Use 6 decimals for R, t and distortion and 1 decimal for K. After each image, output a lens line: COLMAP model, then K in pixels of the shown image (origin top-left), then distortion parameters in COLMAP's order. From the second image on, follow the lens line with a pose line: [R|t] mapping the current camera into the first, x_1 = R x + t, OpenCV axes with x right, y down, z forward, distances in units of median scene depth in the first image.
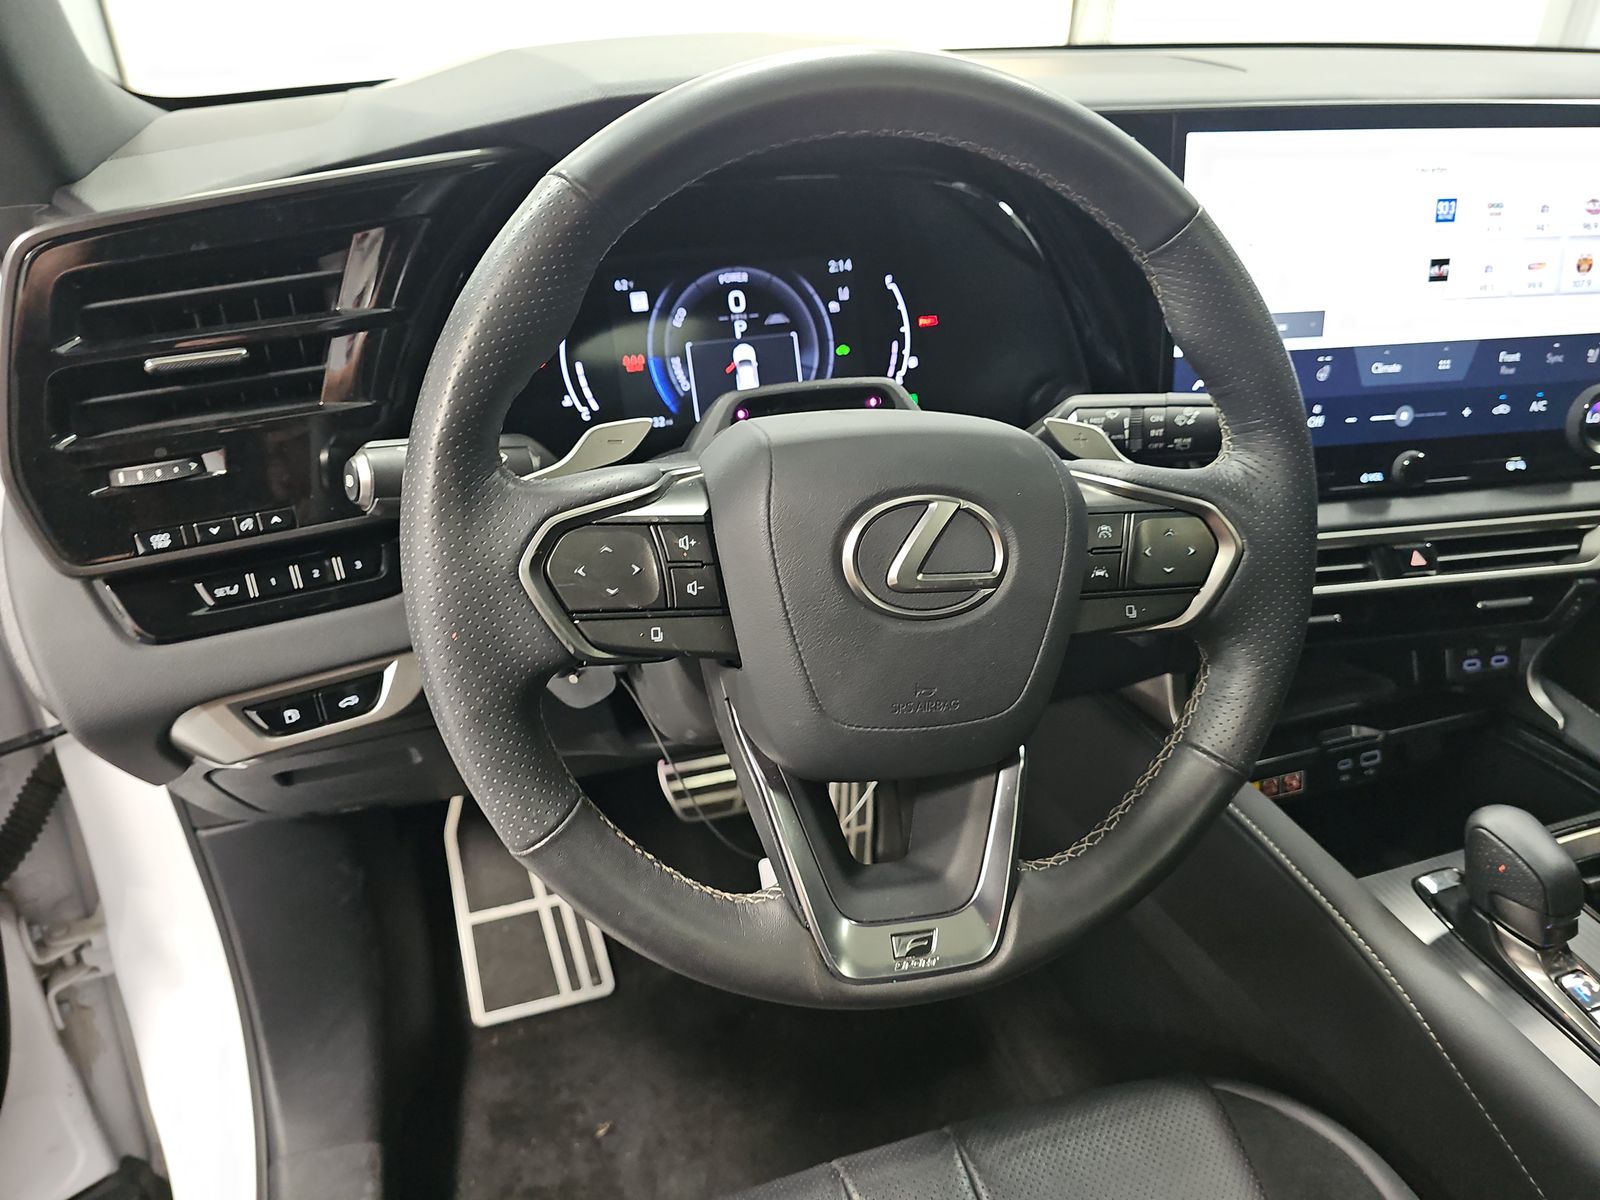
lens RADIAL K [[1070.9, 0, 800.0], [0, 1070.9, 600.0], [0, 0, 1]] dist [-0.000355, -0.038538]
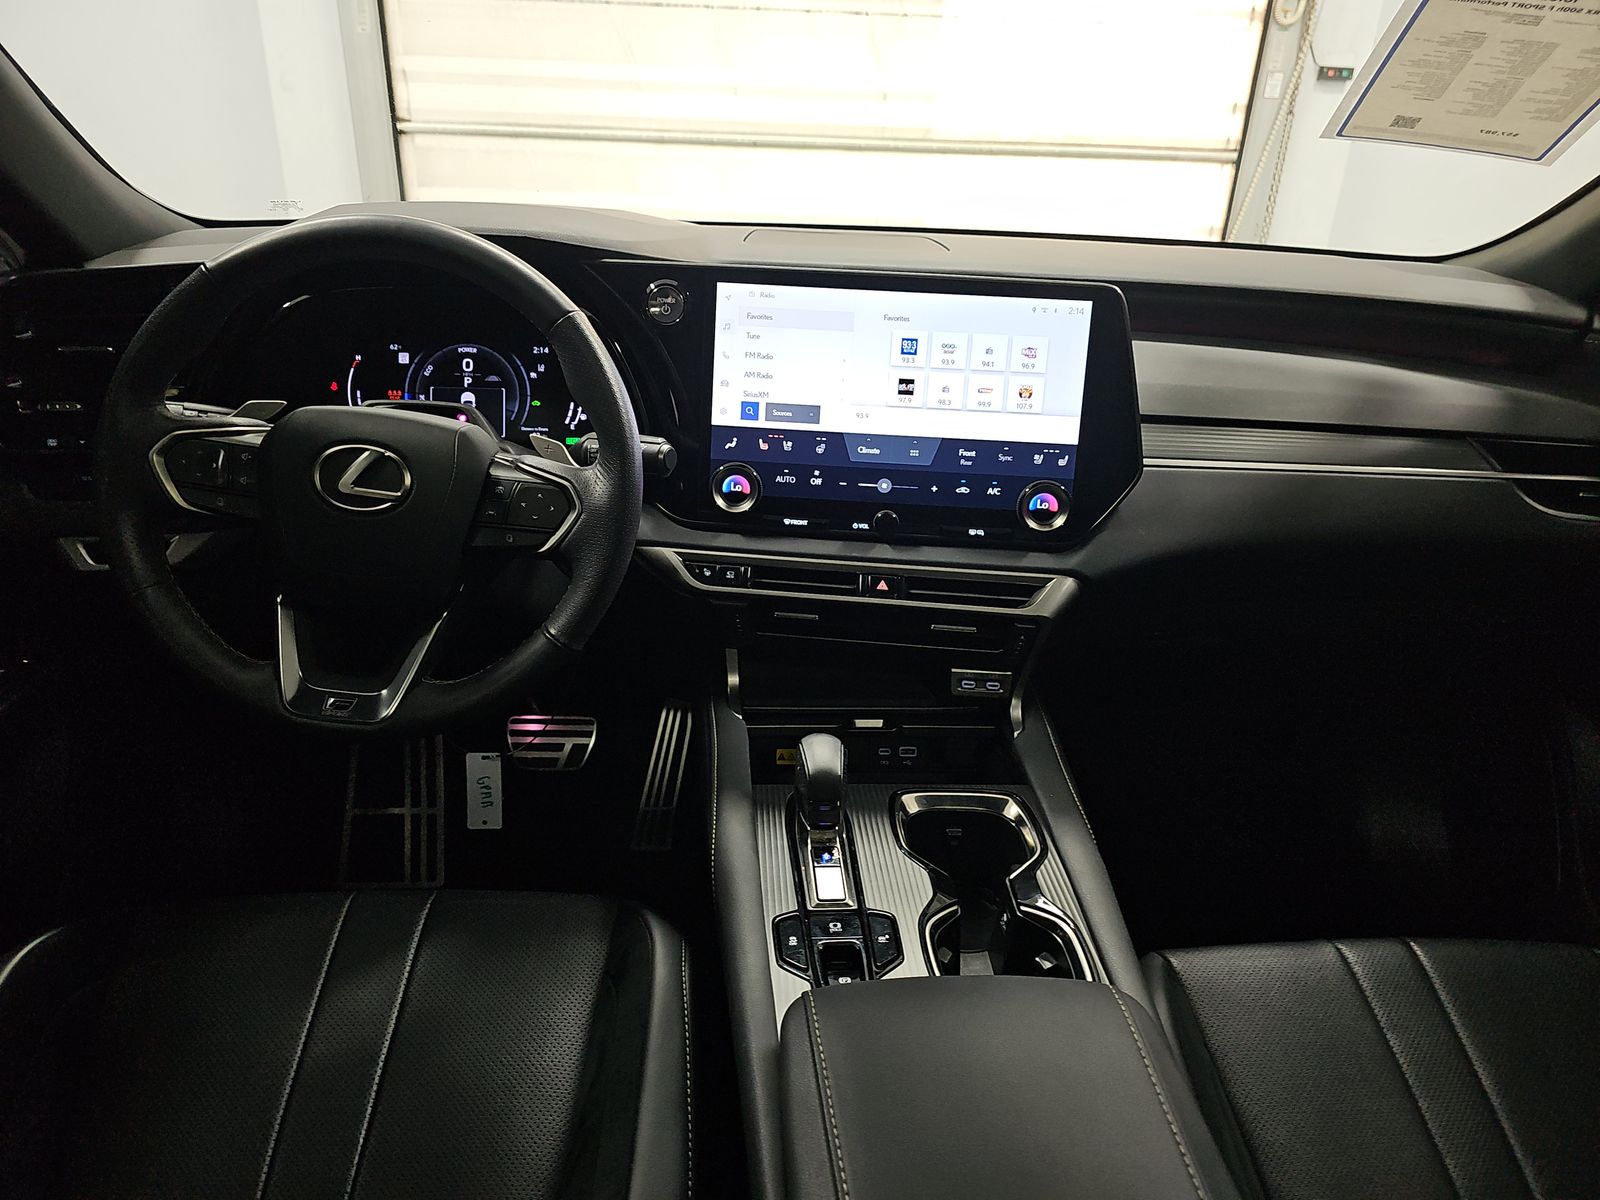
lens RADIAL K [[1070.9, 0, 800.0], [0, 1070.9, 600.0], [0, 0, 1]] dist [-0.000355, -0.038538]
pose [[0.970986, 0.136999, -0.196002, 0.765921], [-0.158387, 0.982512, -0.097901, 0.137520], [0.179162, 0.126105, 0.975704, -0.404260]]
